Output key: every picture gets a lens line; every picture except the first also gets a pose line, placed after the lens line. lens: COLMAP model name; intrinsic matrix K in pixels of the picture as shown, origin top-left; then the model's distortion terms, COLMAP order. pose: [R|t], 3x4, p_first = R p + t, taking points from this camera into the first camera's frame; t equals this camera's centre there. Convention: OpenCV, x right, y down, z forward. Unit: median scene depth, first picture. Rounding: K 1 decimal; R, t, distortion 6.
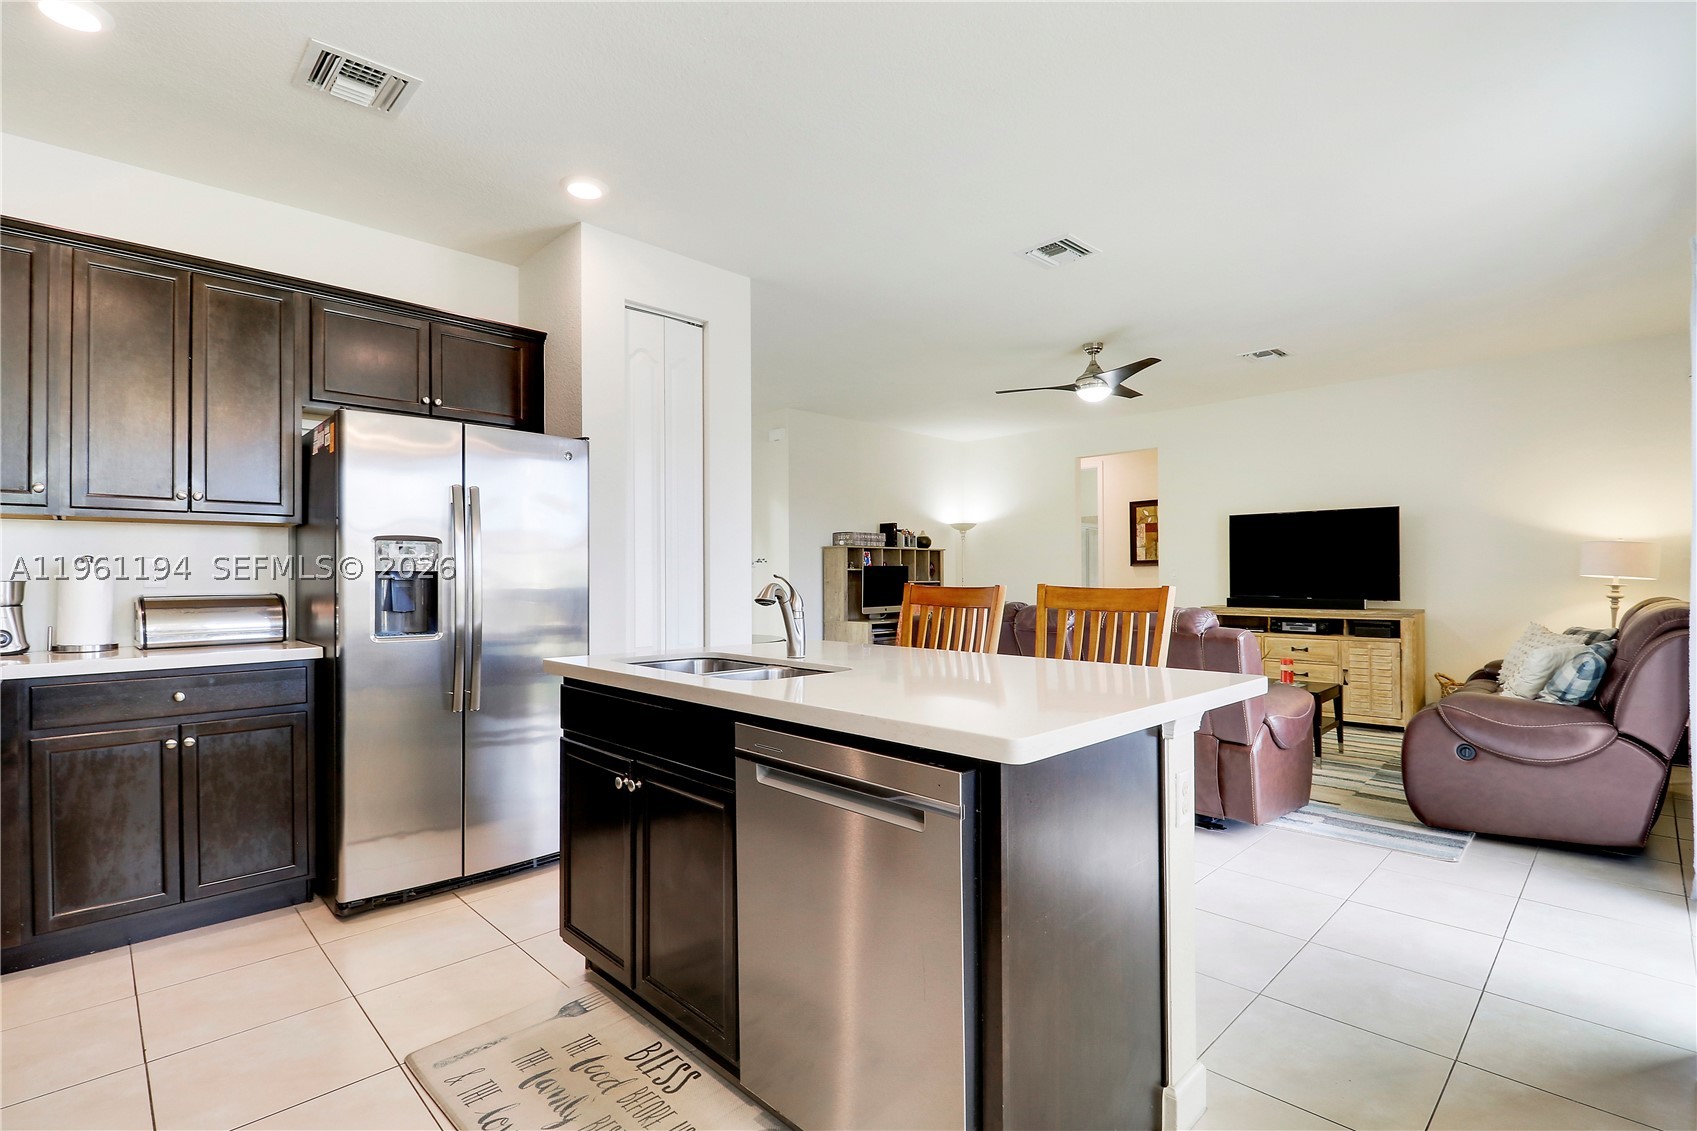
lens RADIAL K [[814.9, 0, 848.5], [0, 814.9, 565.5], [0, 0, 1]] dist [-0.025677, -0.000699]
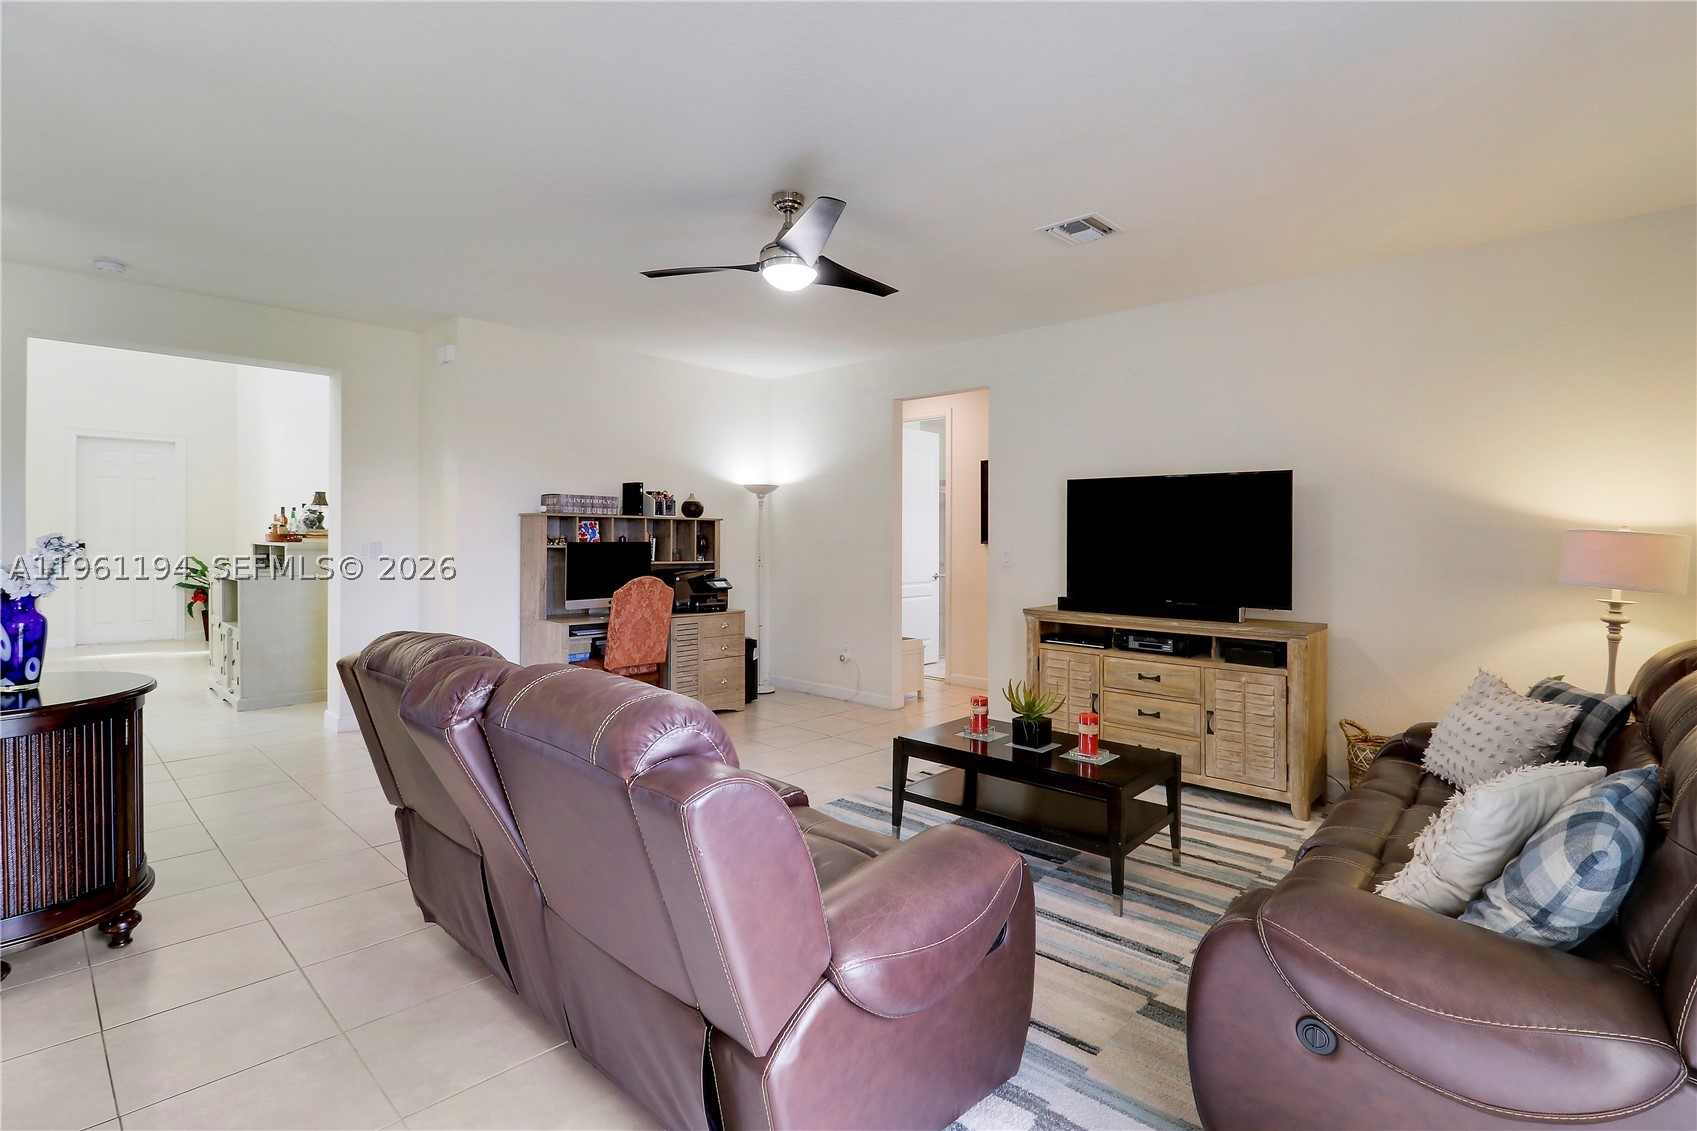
lens RADIAL K [[846.7, 0, 848.5], [0, 846.7, 529.0], [0, 0, 1]] dist [-0.001128, -0.004399]
pose [[0.998223, 0.015215, 0.057615, 0.272182], [-0.015325, 0.999881, 0.001480, -0.019714], [-0.057586, -0.002360, 0.998338, 0.312851]]
